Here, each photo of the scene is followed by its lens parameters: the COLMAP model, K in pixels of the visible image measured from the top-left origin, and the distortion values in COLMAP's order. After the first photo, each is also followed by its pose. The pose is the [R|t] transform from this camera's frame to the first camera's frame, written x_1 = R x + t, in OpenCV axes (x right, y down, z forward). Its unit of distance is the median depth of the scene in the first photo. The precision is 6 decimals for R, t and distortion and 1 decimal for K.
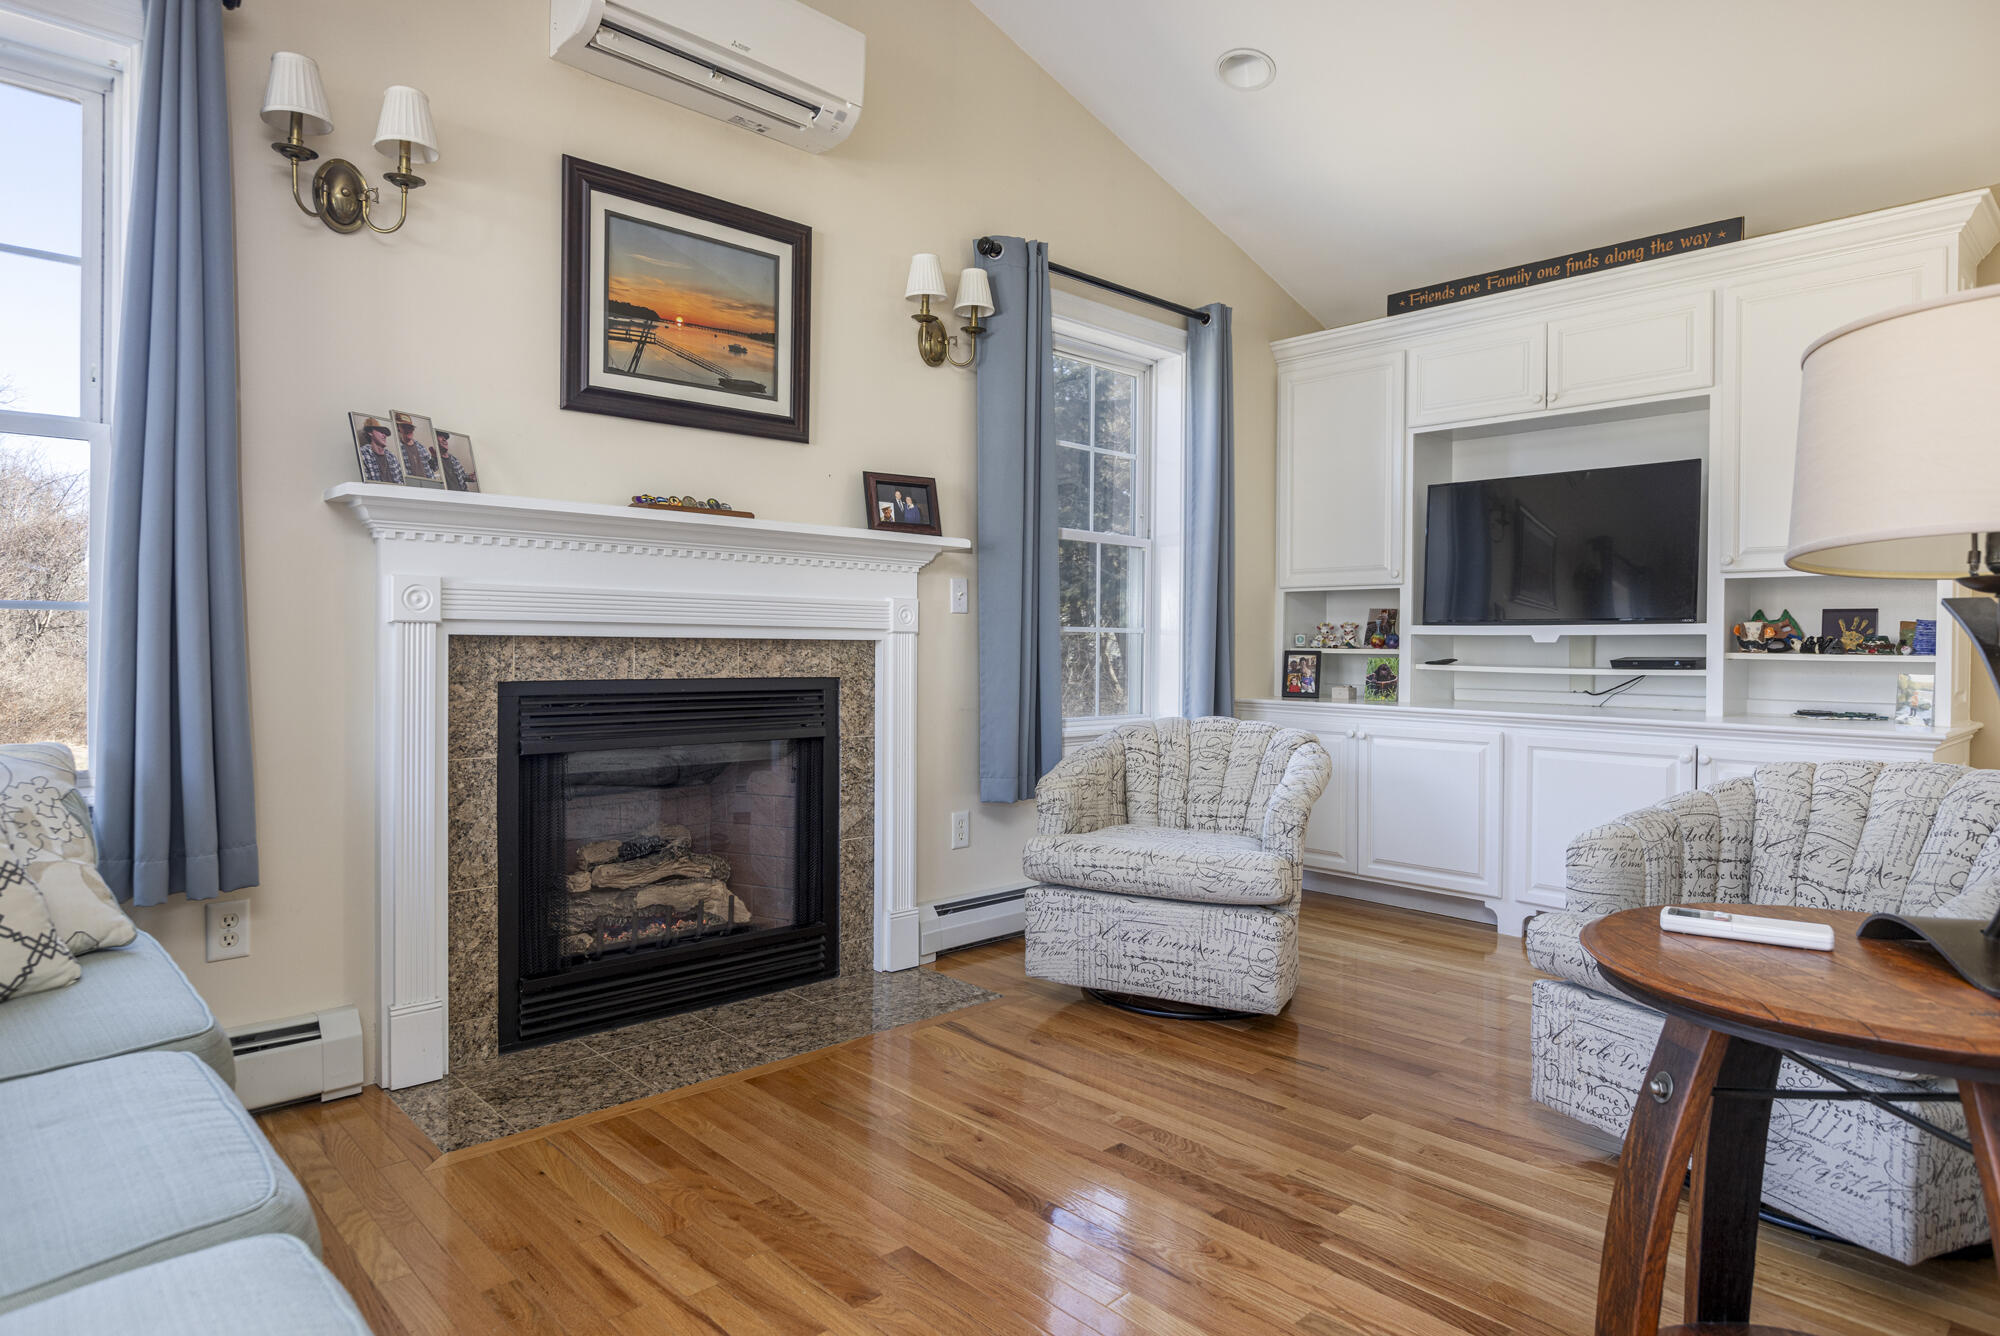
lens RADIAL K [[1160.1, 0, 960.1], [0, 1160.1, 648.0], [0, 0, 1]] dist [-0.009576, -0.000424]
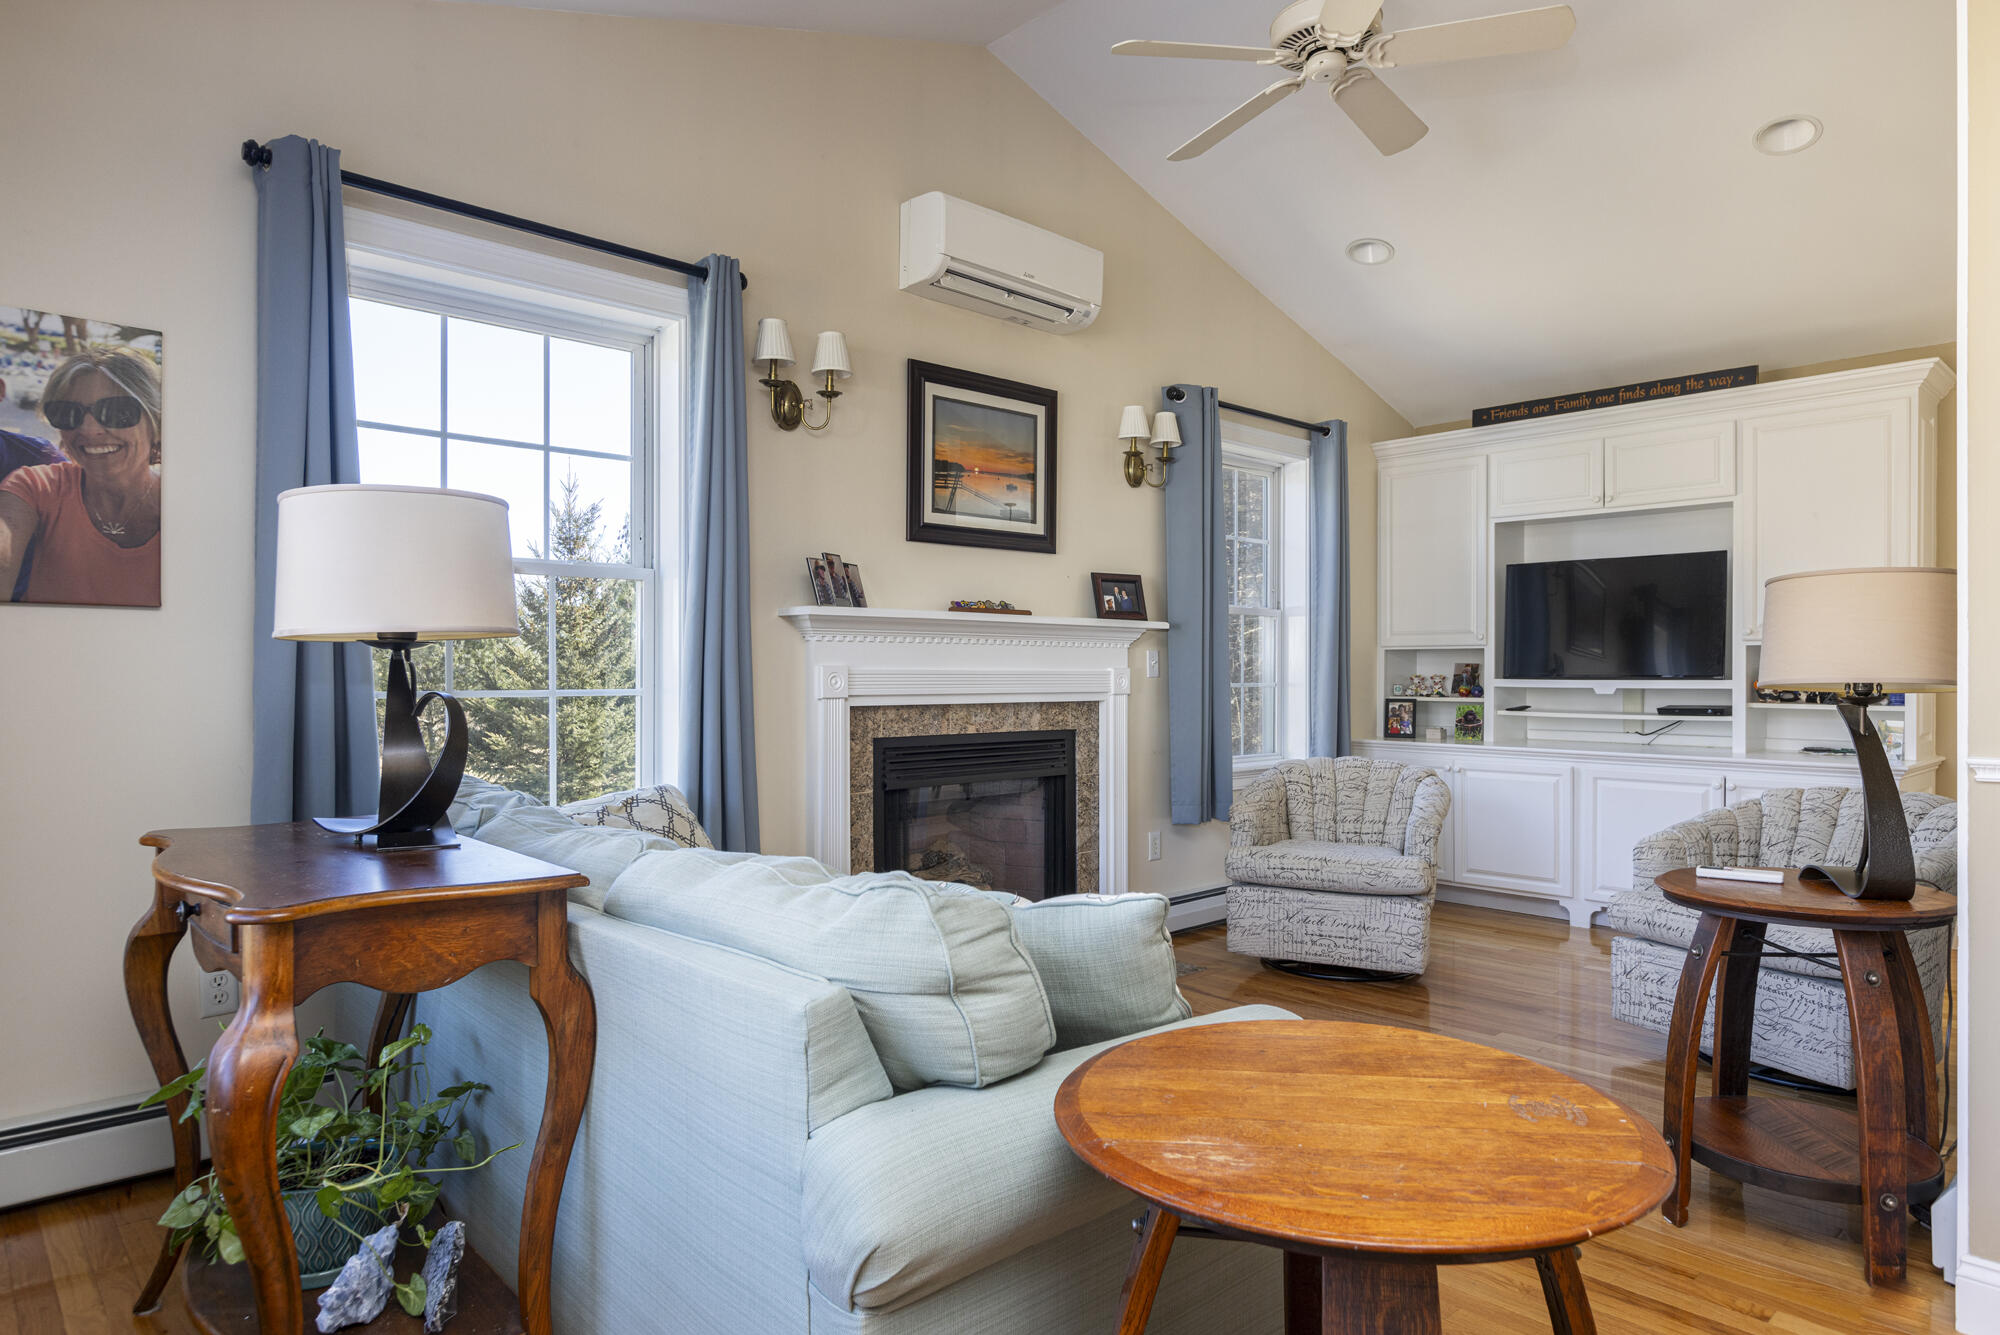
lens RADIAL K [[1160.1, 0, 1004.3], [0, 1160.1, 675.2], [0, 0, 1]] dist [-0.009576, -0.000424]
pose [[0.999965, -0.007066, 0.004559, -0.192200], [0.007085, 0.999966, -0.004209, -0.031570], [-0.004529, 0.004241, 0.999981, -0.320299]]
